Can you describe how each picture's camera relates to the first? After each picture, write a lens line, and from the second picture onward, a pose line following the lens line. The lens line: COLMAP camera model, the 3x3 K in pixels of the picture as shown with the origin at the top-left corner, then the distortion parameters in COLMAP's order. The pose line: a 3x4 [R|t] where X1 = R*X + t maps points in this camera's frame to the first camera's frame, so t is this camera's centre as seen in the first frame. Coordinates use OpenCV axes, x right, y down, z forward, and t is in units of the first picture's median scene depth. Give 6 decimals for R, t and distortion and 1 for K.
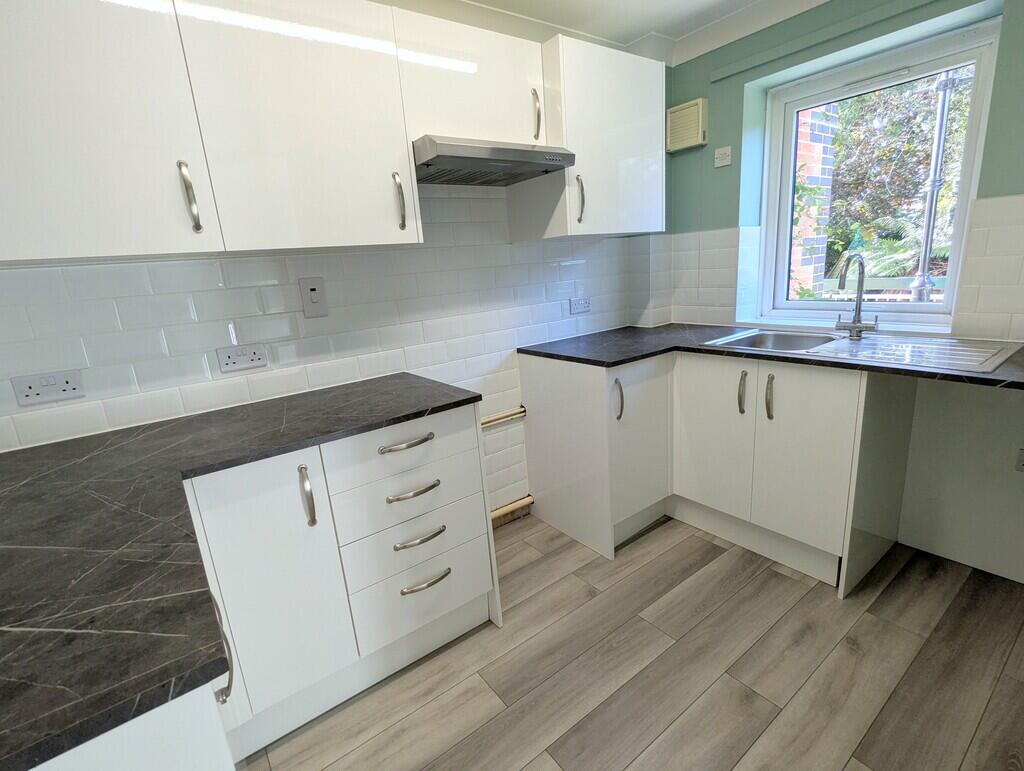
lens RADIAL K [[488.4, 0, 513.5], [0, 488.4, 387.1], [0, 0, 1]] dist [-0.000733, 0.000826]
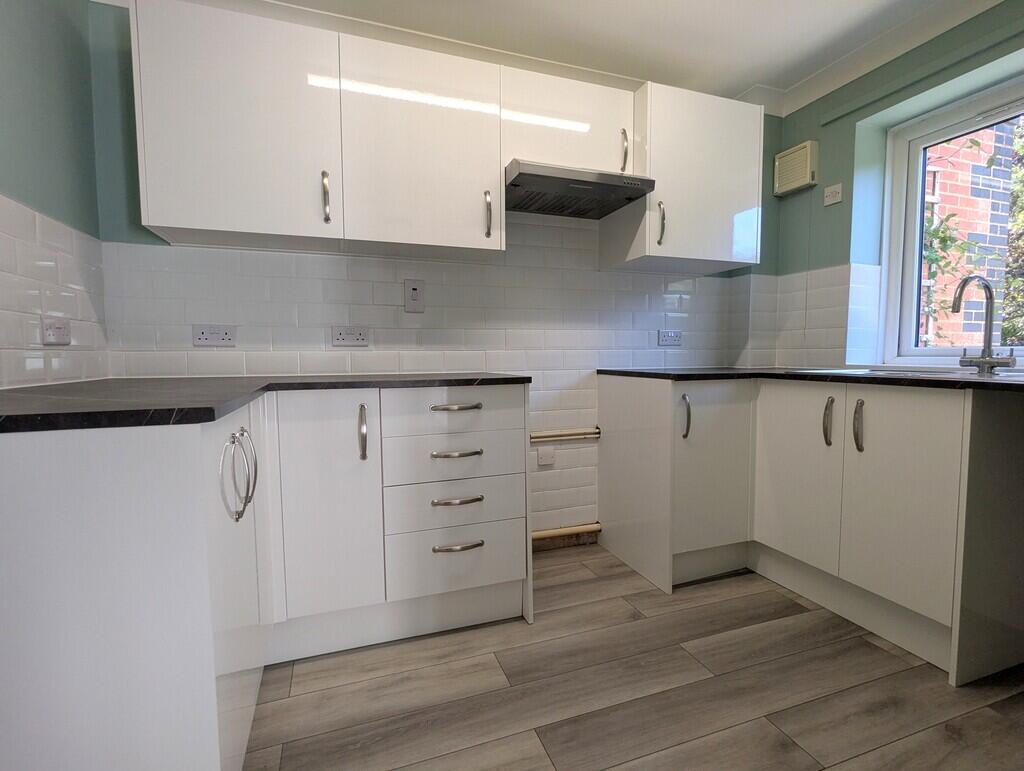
lens RADIAL K [[488.4, 0, 513.5], [0, 488.4, 387.1], [0, 0, 1]] dist [-0.000733, 0.000826]
pose [[0.954752, 0.088094, -0.284057, 0.161612], [-0.134561, 0.979725, -0.148435, 0.160517], [0.265221, 0.179942, 0.947248, -0.021283]]
